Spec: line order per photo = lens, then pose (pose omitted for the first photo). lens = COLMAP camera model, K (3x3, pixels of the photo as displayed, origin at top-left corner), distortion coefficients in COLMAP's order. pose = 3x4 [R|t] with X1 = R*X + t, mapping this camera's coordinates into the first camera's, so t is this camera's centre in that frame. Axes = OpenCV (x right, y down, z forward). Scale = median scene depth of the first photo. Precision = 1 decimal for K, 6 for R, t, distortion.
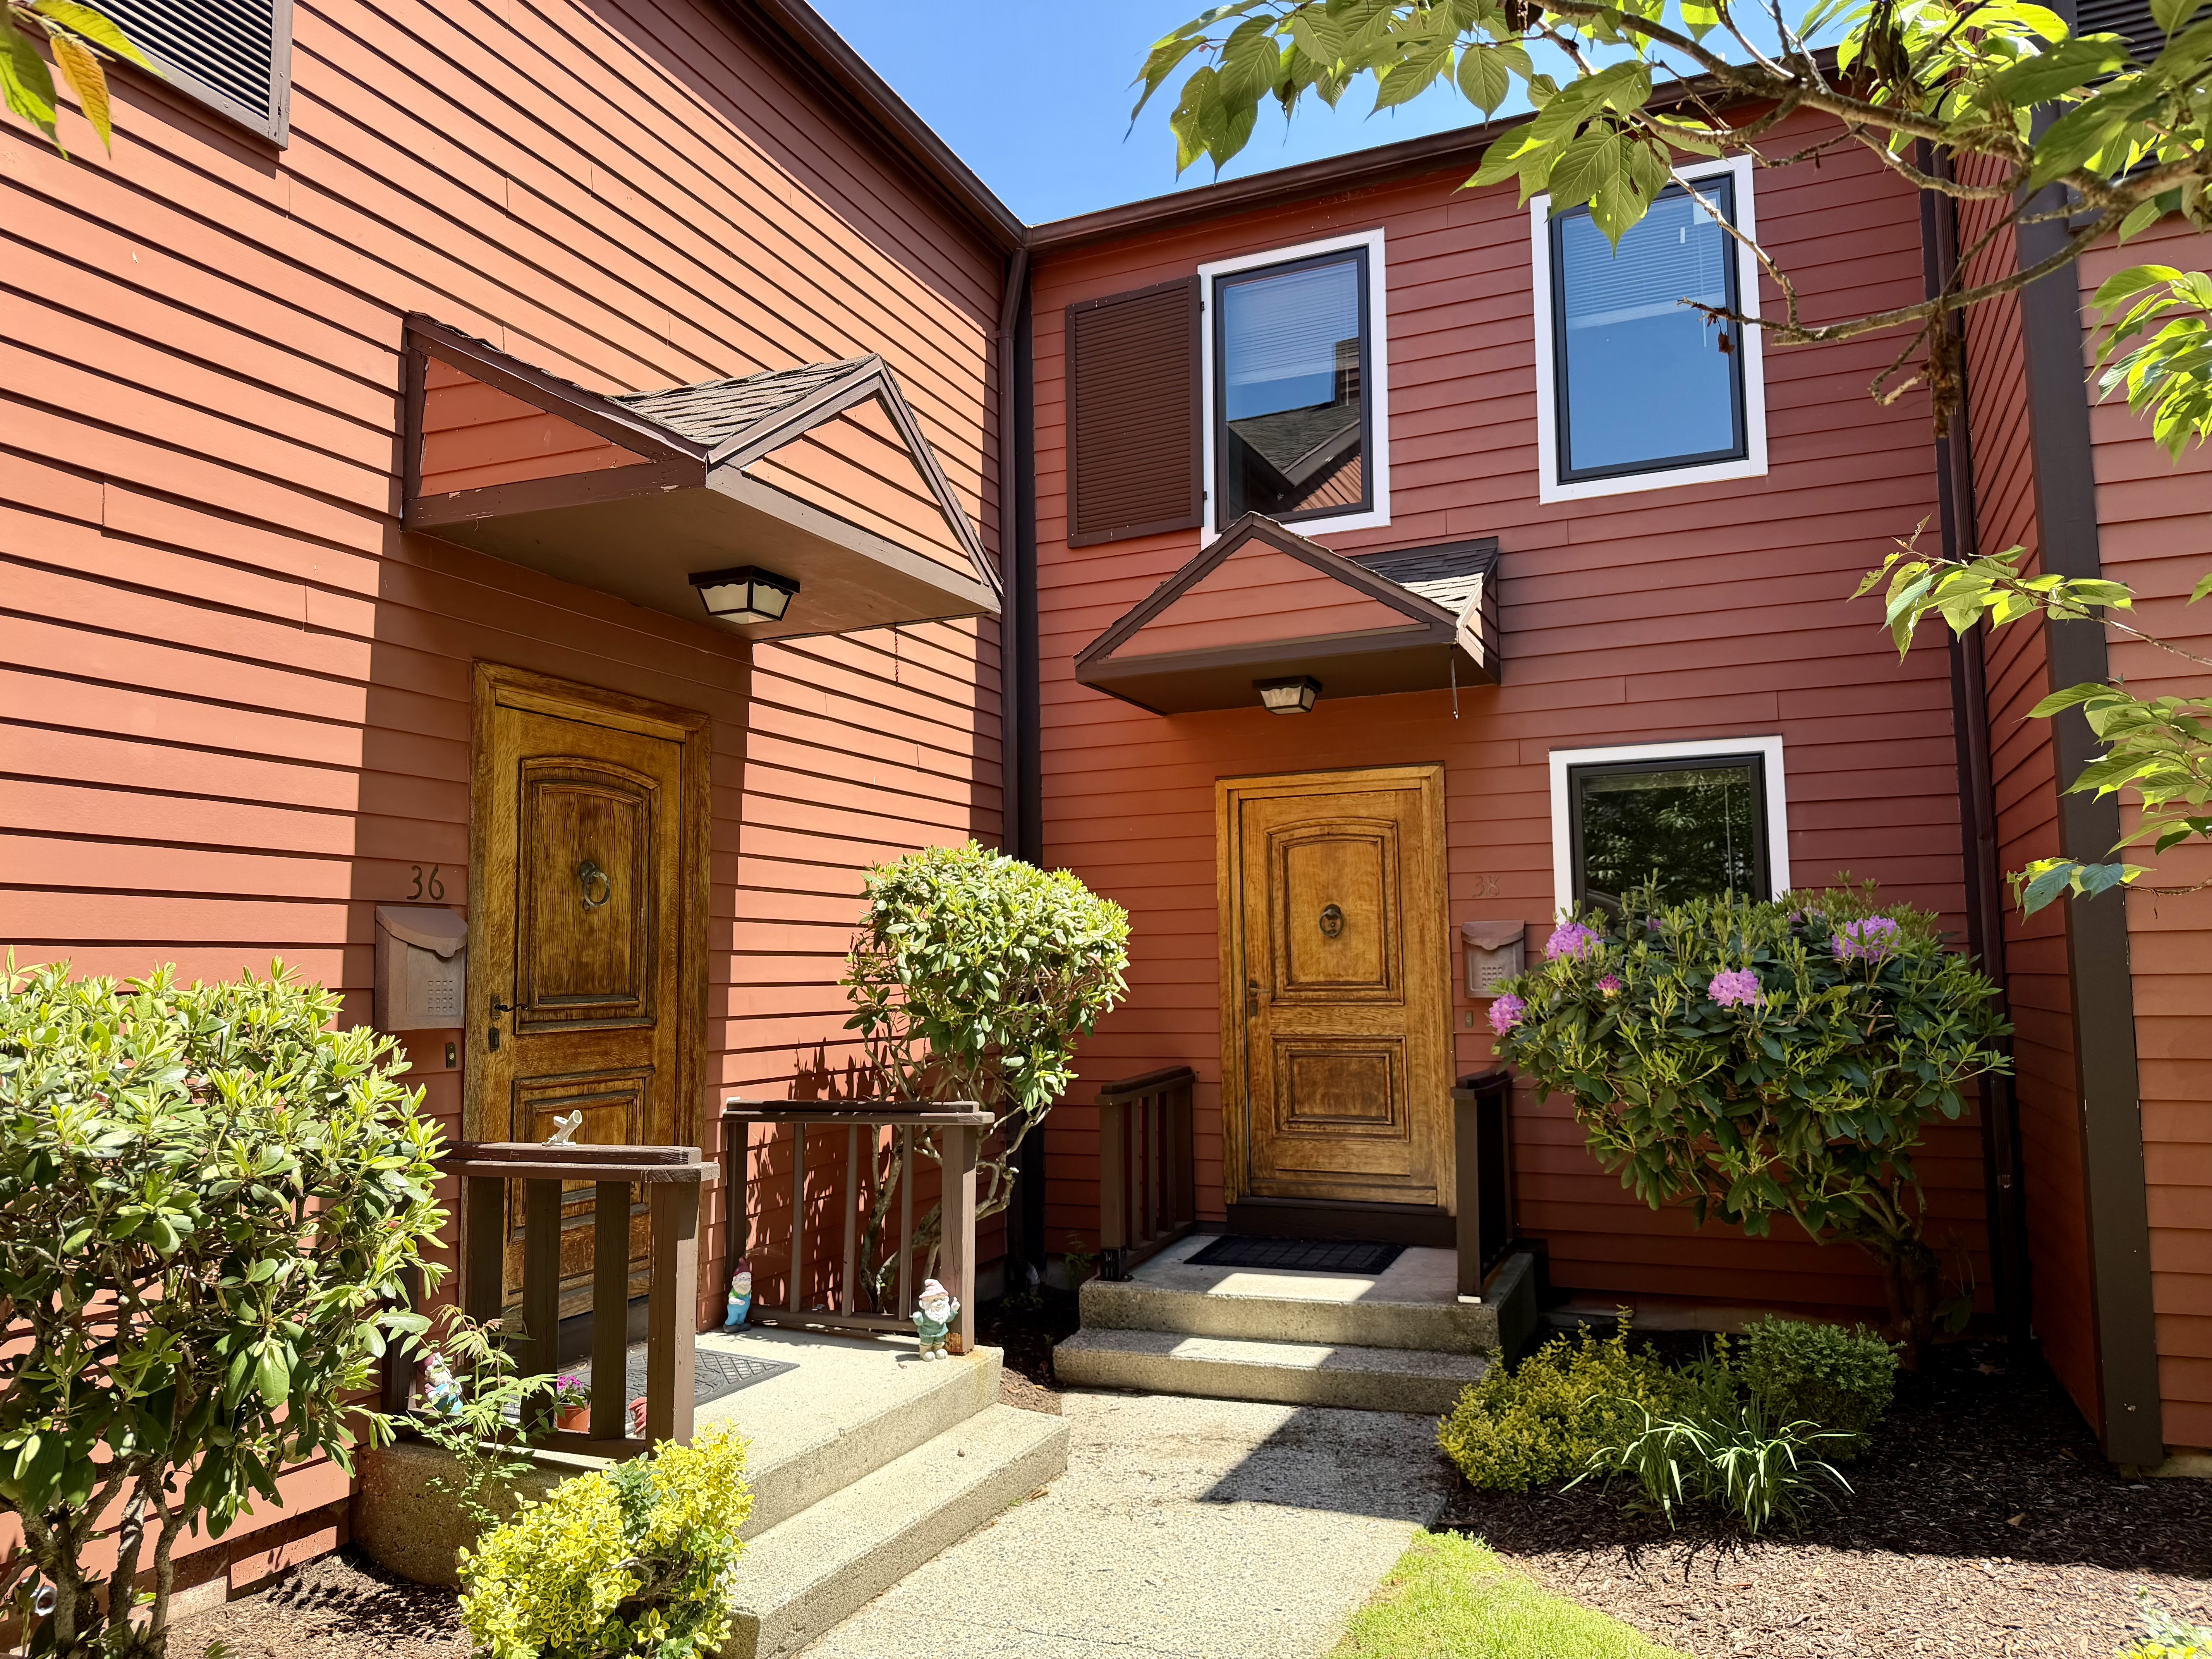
lens RADIAL K [[1529.3, 0, 1106.0], [0, 1529.3, 829.5], [0, 0, 1]] dist [0.164878, -0.369338]
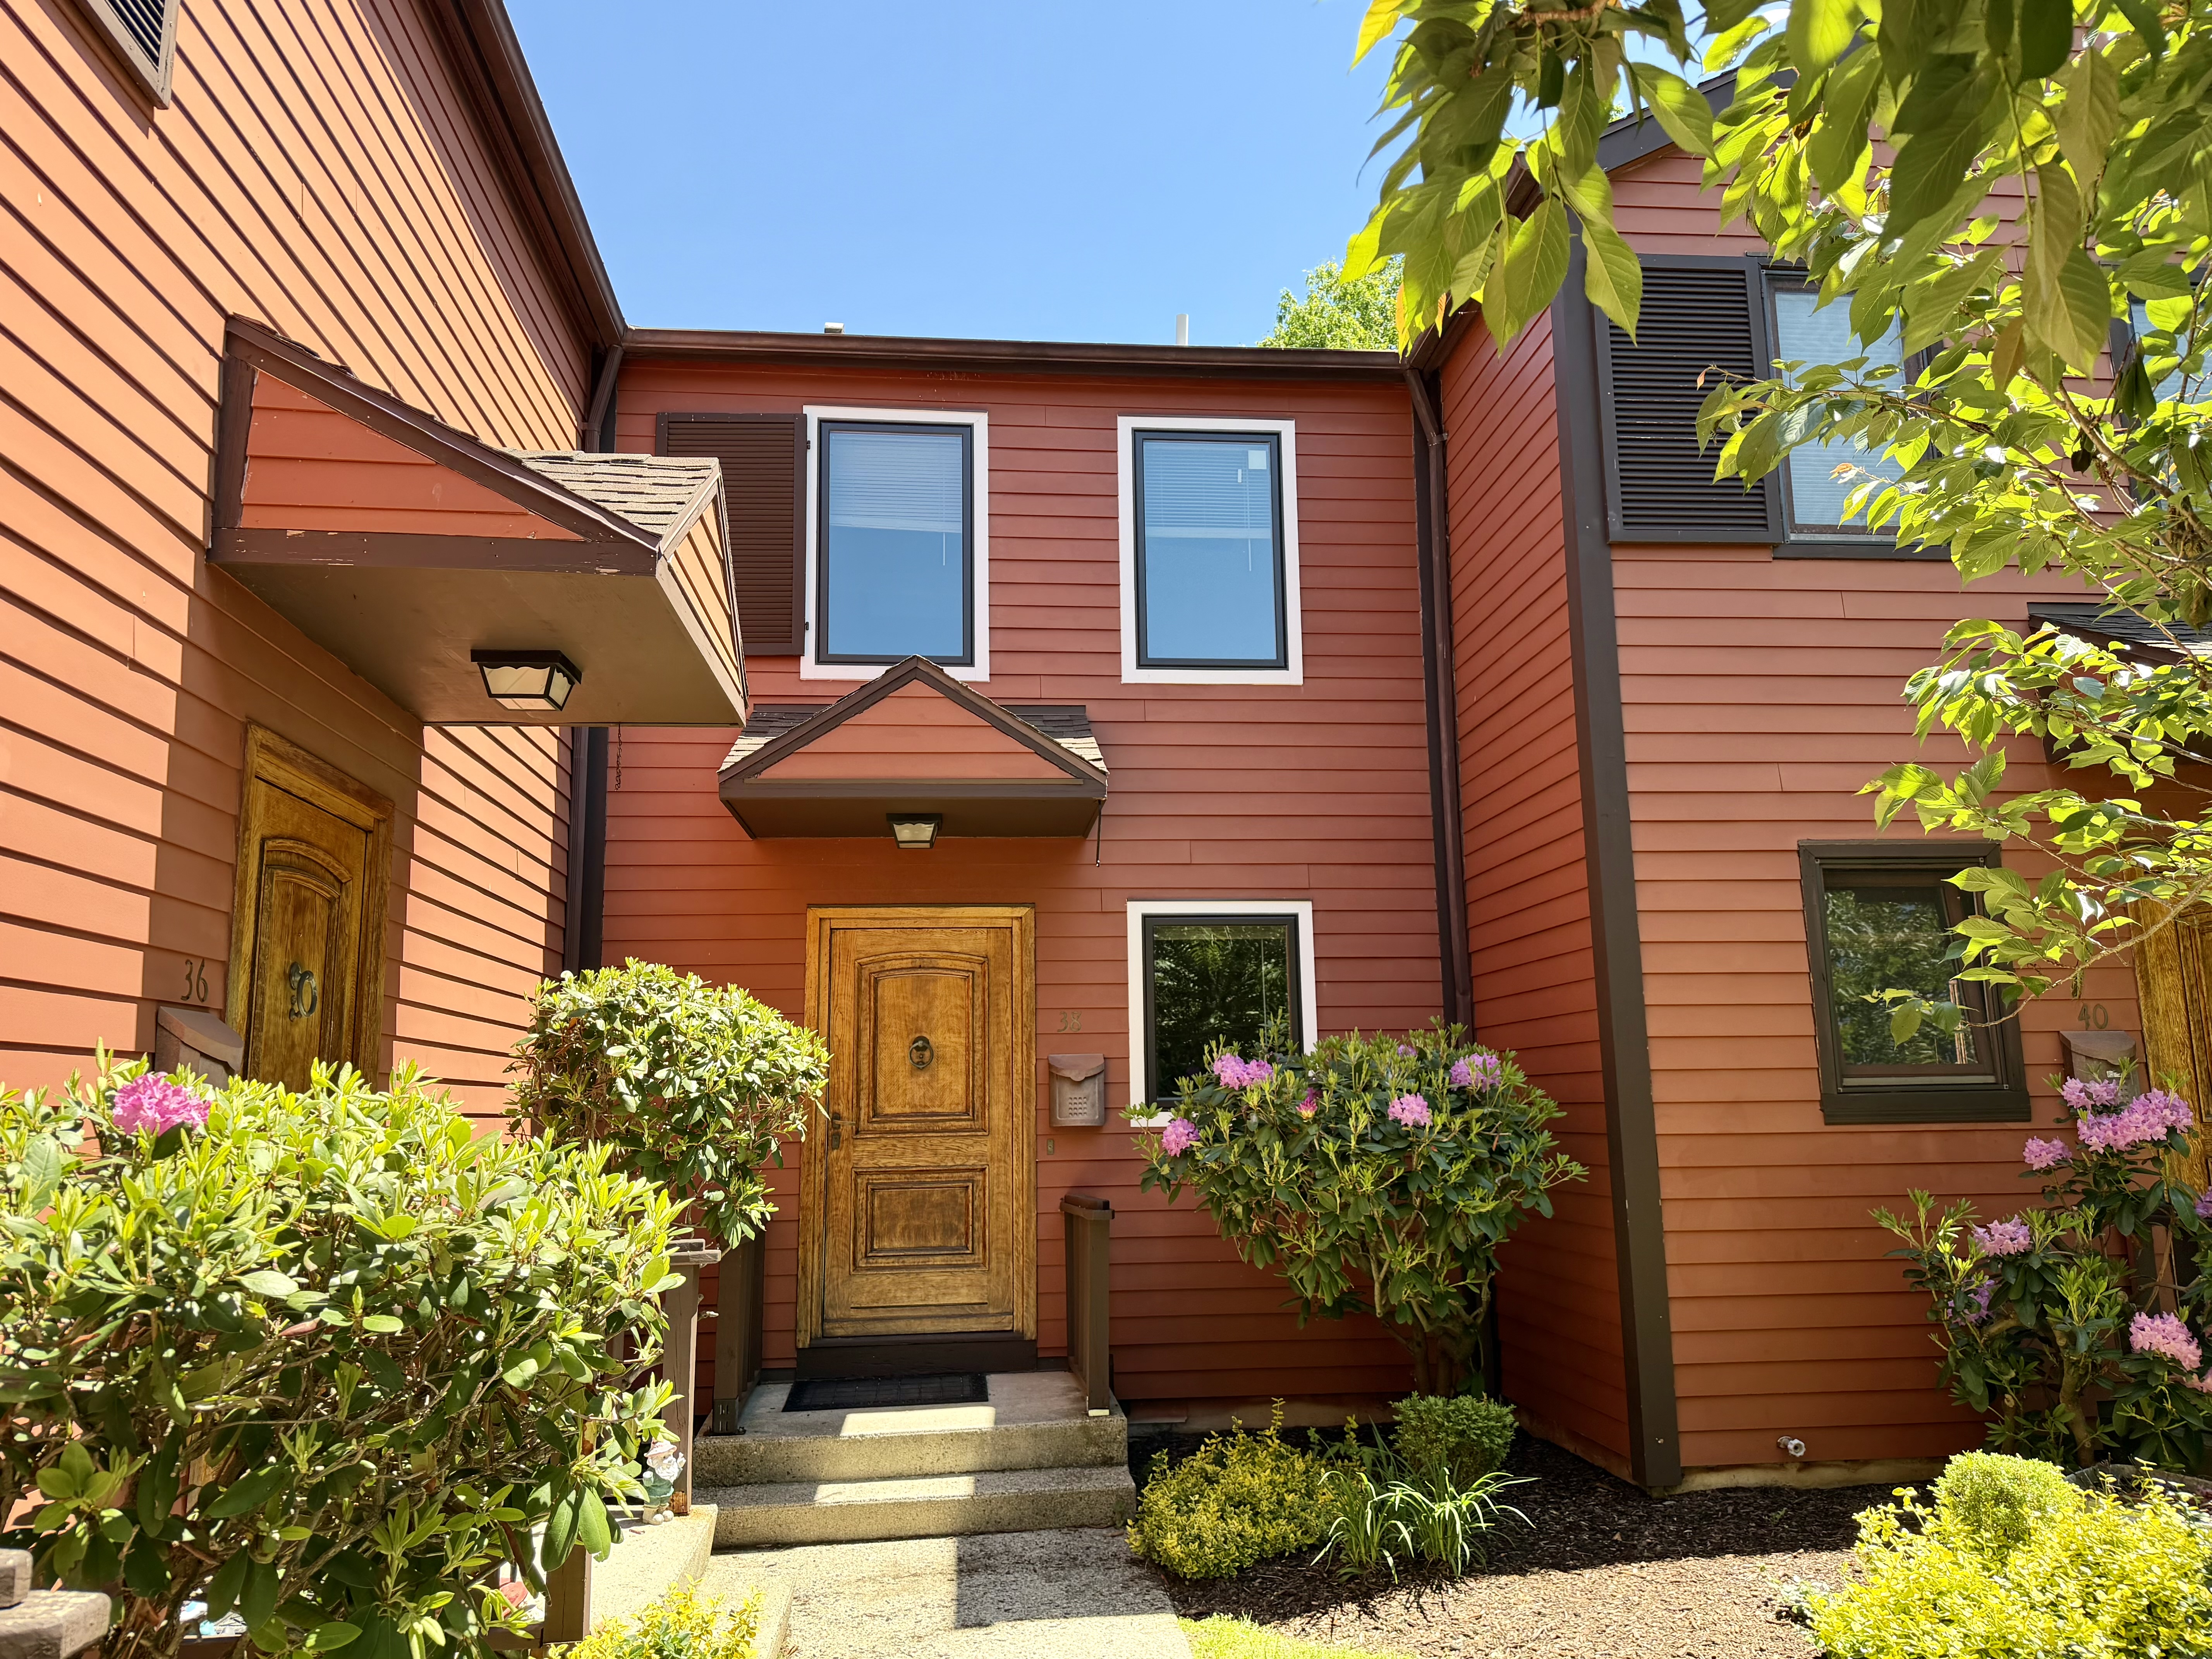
lens RADIAL K [[1593.5, 0, 1057.4], [0, 1593.5, 819.1], [0, 0, 1]] dist [0.174788, -0.393637]
pose [[0.876120, 0.087626, 0.474063, -0.308604], [-0.042641, 0.993574, -0.104847, 0.013564], [-0.480204, 0.071644, 0.874226, 0.011366]]
